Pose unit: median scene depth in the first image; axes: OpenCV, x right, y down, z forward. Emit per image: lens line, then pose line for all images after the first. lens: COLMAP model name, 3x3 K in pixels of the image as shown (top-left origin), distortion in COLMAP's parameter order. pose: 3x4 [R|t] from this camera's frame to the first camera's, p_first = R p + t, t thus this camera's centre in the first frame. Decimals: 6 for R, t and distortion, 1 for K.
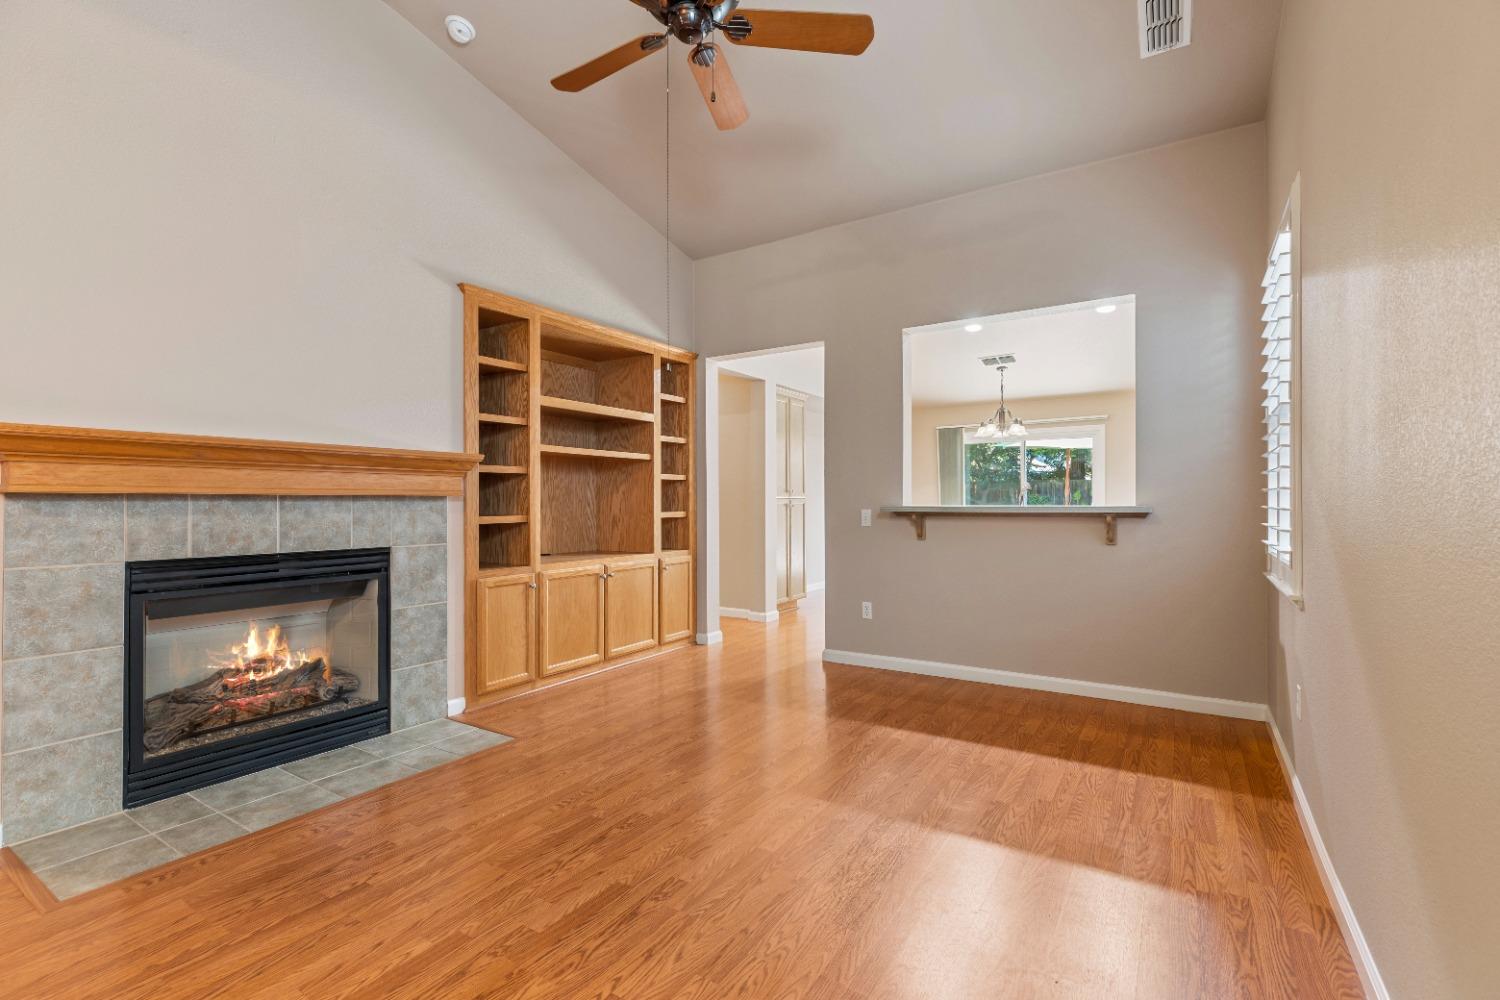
lens RADIAL K [[672.1, 0, 753.0], [0, 672.1, 498.0], [0, 0, 1]] dist [0.003820, -0.000397]
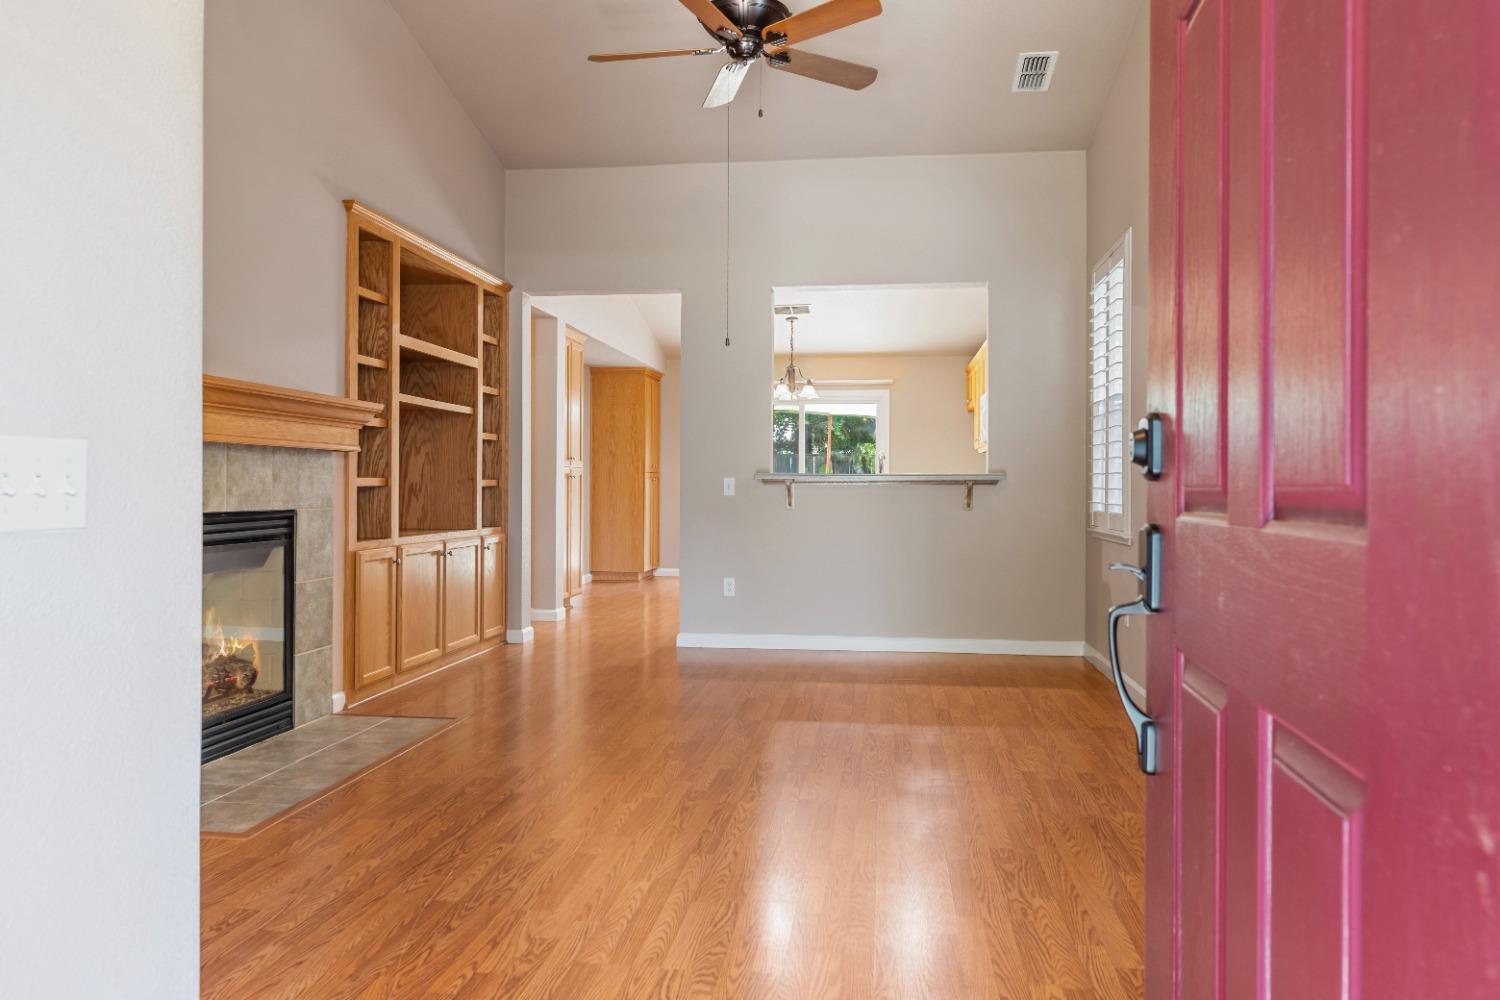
lens RADIAL K [[1060.0, 0, 749.5], [0, 1060.0, 474.8], [0, 0, 1]] dist [0.003722, 0.001654]
pose [[0.906534, 0.012139, 0.421959, -0.569479], [-0.010215, 0.999925, -0.006819, 0.031234], [-0.422010, 0.001871, 0.906589, -0.444715]]
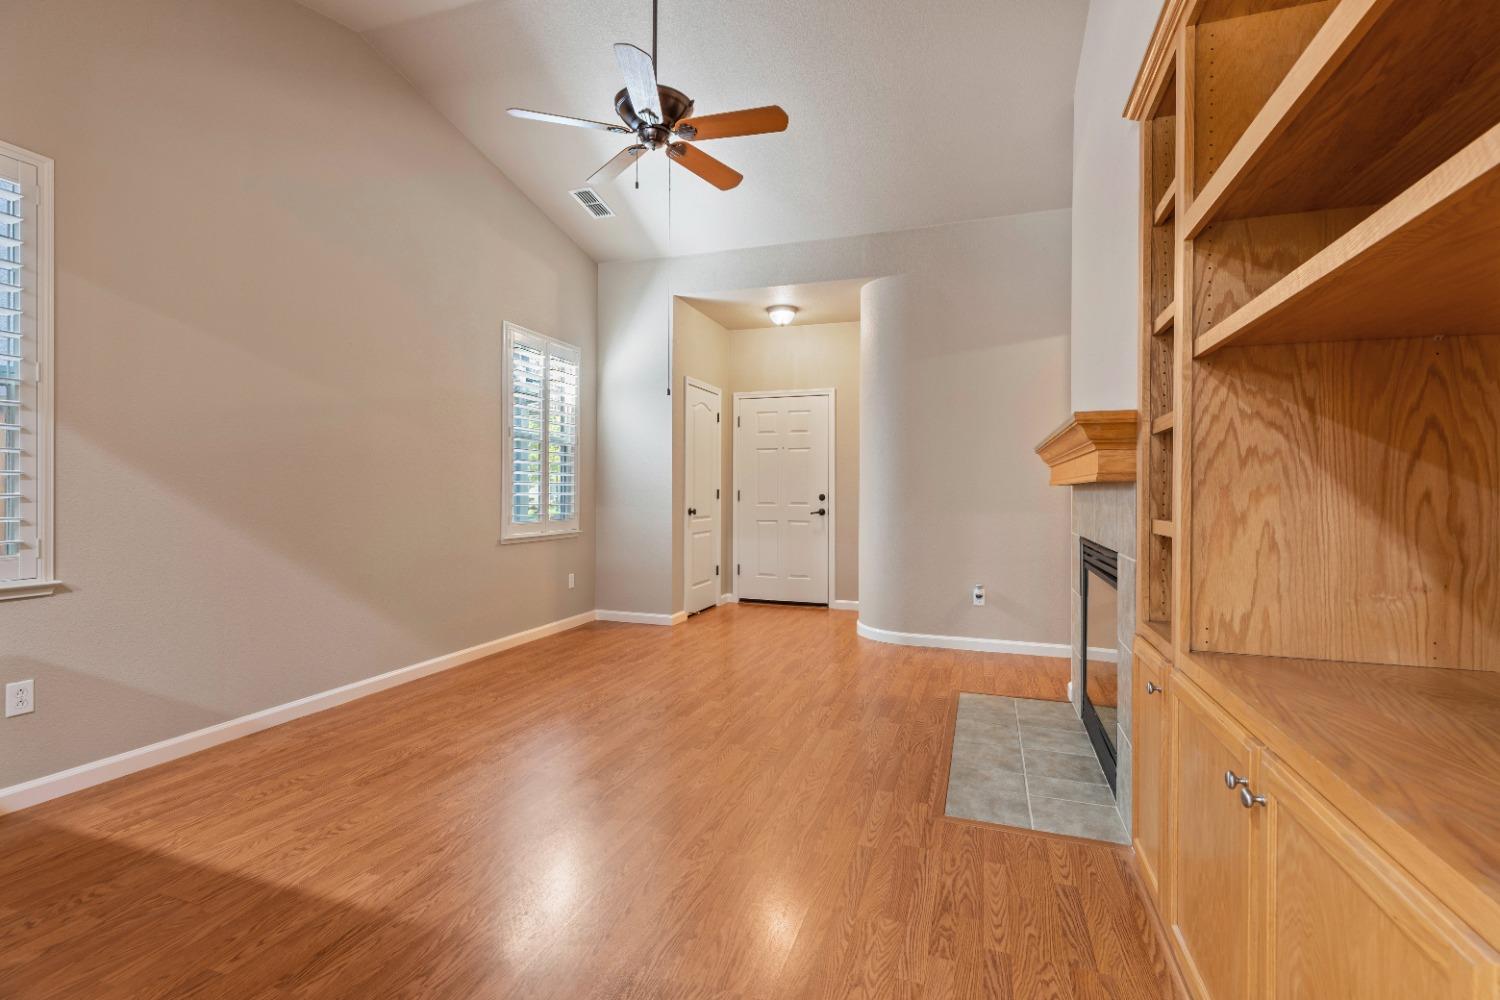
lens RADIAL K [[672.1, 0, 753.0], [0, 672.1, 498.0], [0, 0, 1]] dist [0.003820, -0.000397]
pose [[-0.971445, 0.000336, -0.237266, 0.020602], [-0.000669, 0.999991, 0.004156, 0.010206], [0.237265, 0.004196, -0.971436, 1.565346]]
